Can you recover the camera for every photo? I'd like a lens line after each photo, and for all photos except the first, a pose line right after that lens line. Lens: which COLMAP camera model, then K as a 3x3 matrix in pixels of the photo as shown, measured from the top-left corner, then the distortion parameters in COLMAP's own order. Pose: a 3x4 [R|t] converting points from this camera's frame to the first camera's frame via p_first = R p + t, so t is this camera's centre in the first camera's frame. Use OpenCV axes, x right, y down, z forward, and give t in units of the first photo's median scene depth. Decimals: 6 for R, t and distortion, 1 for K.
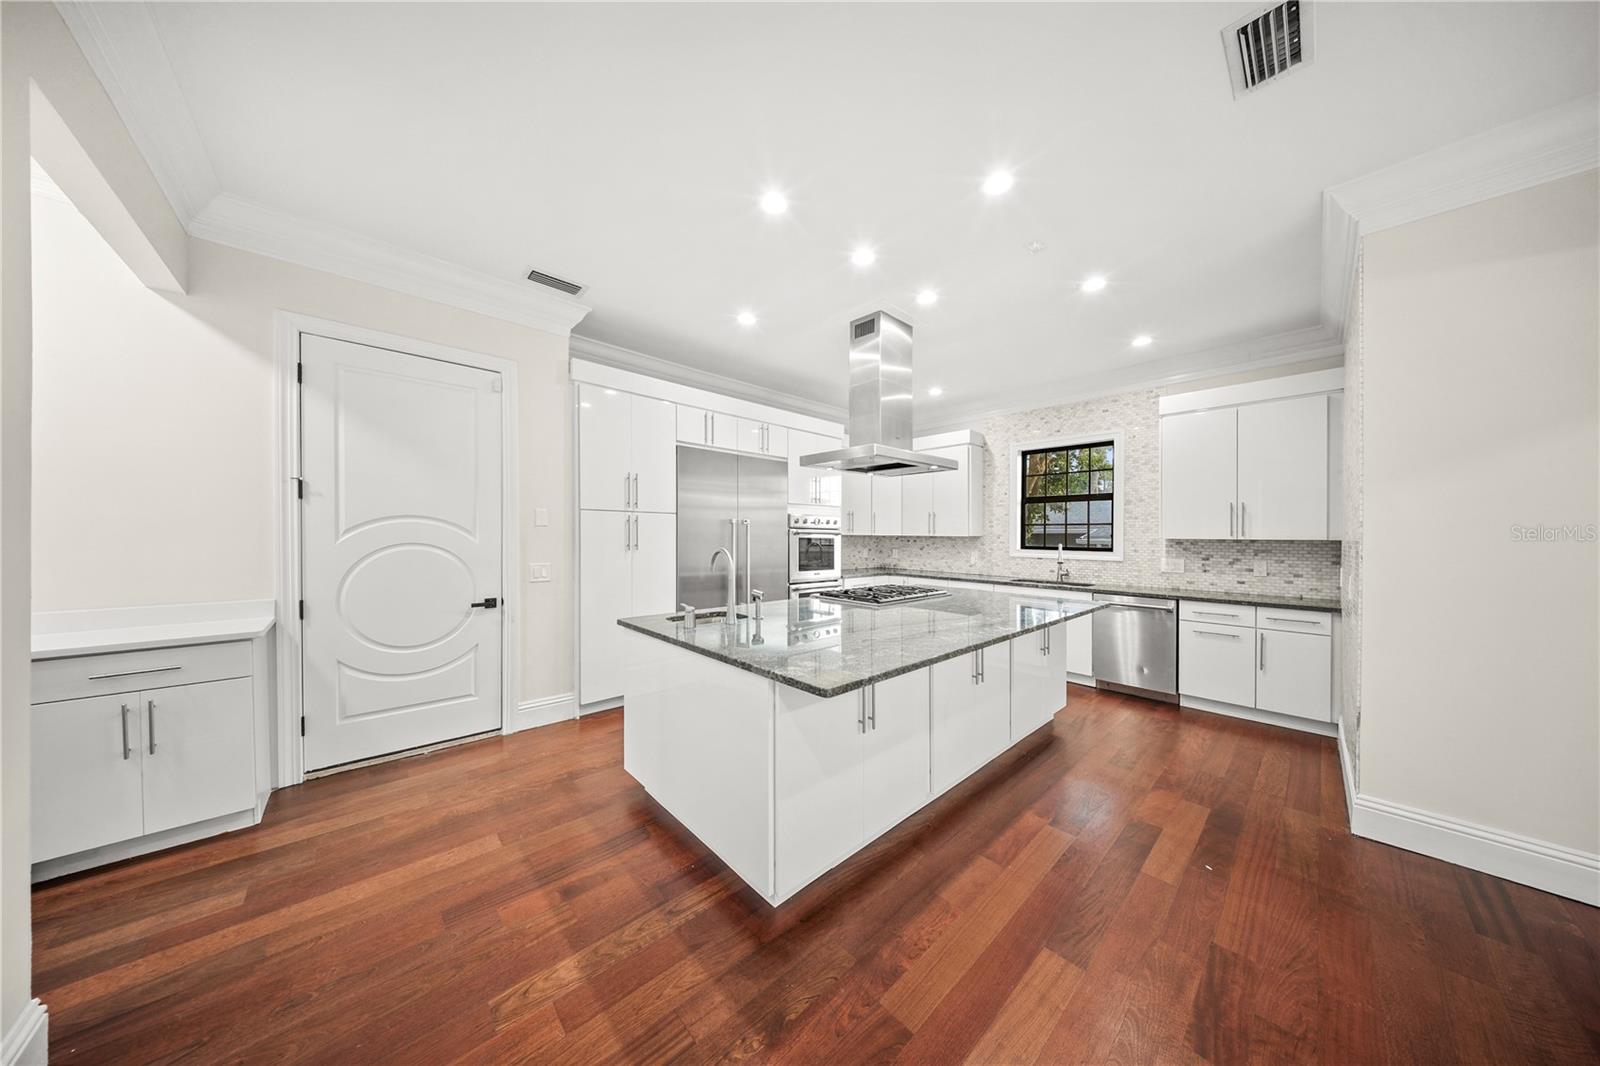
lens RADIAL K [[475.7, 0, 811.5], [0, 475.7, 538.5], [0, 0, 1]] dist [0.002474, -0.000046]
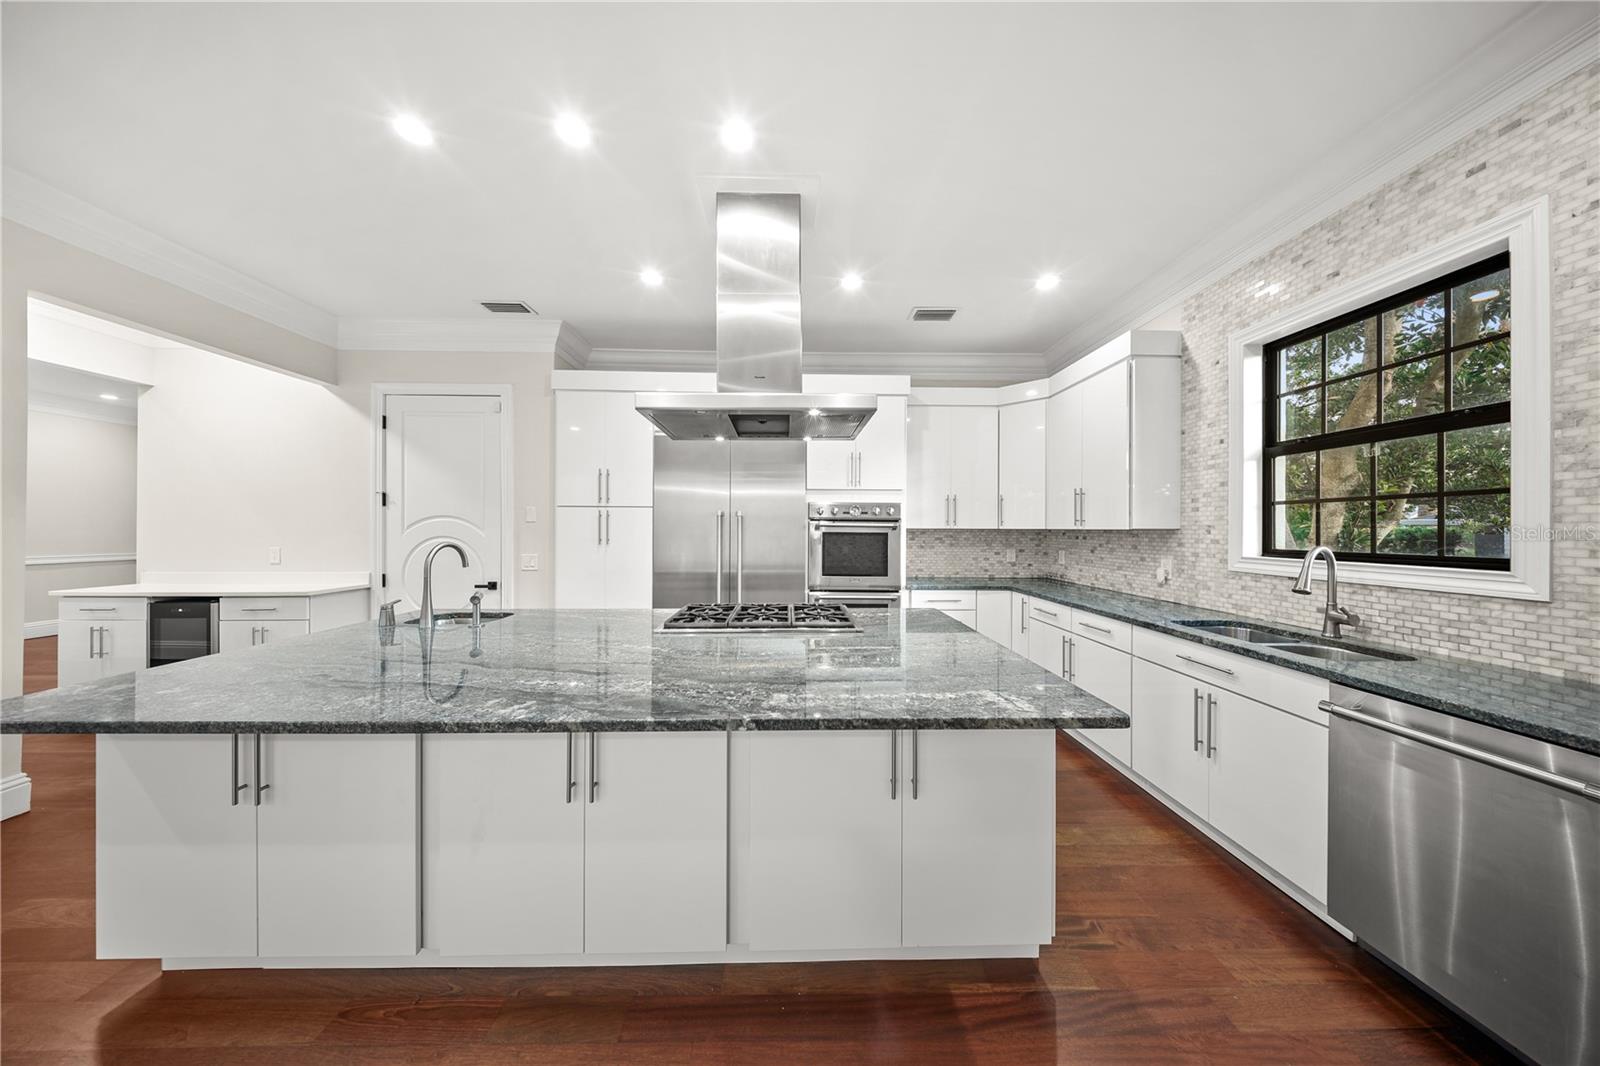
lens RADIAL K [[475.7, 0, 801.0], [0, 475.7, 531.2], [0, 0, 1]] dist [0.002474, -0.000046]
pose [[0.745624, -0.003992, -0.666355, 0.475485], [-0.001230, 0.999972, -0.007366, 0.002675], [0.666366, 0.006312, 0.745598, 0.402030]]
